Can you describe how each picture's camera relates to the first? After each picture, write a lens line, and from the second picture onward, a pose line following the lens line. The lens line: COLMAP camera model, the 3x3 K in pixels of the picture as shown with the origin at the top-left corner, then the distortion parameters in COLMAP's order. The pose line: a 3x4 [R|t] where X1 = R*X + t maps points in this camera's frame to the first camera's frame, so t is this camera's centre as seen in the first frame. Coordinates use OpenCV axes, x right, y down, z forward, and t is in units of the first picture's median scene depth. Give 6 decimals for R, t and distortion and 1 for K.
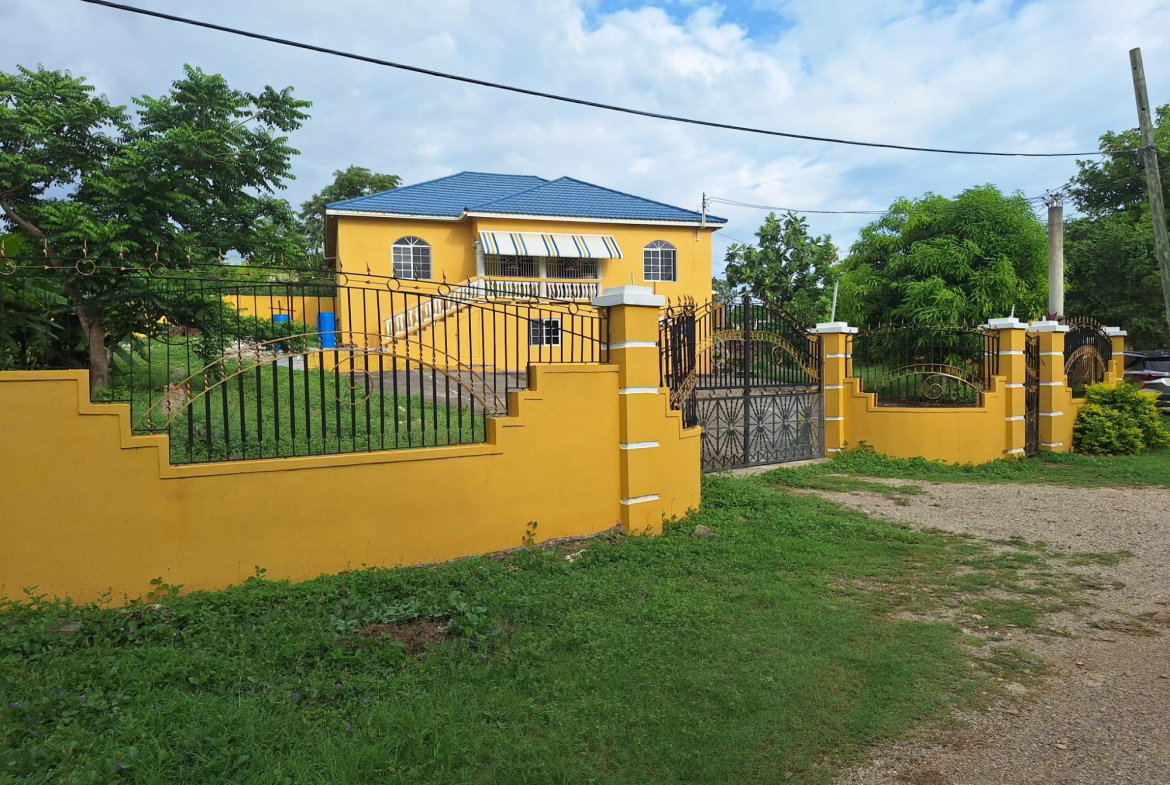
lens RADIAL K [[799.3, 0, 588.9], [0, 799.3, 416.5], [0, 0, 1]] dist [0.066012, -0.057277]
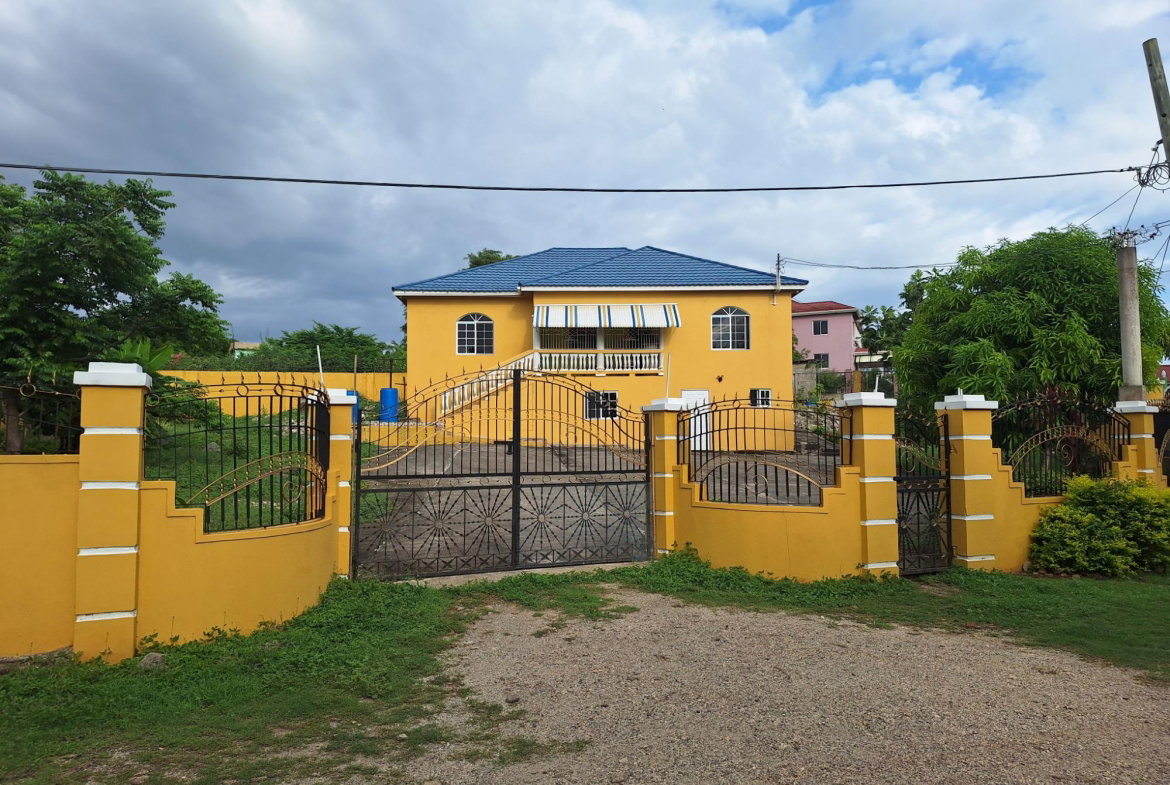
lens RADIAL K [[799.3, 0, 580.0], [0, 799.3, 403.6], [0, 0, 1]] dist [0.066012, -0.057277]
pose [[0.960646, -0.004304, -0.277743, 0.197725], [-0.024065, 0.994831, -0.098652, -0.011468], [0.276732, 0.101453, 0.955576, 0.076364]]
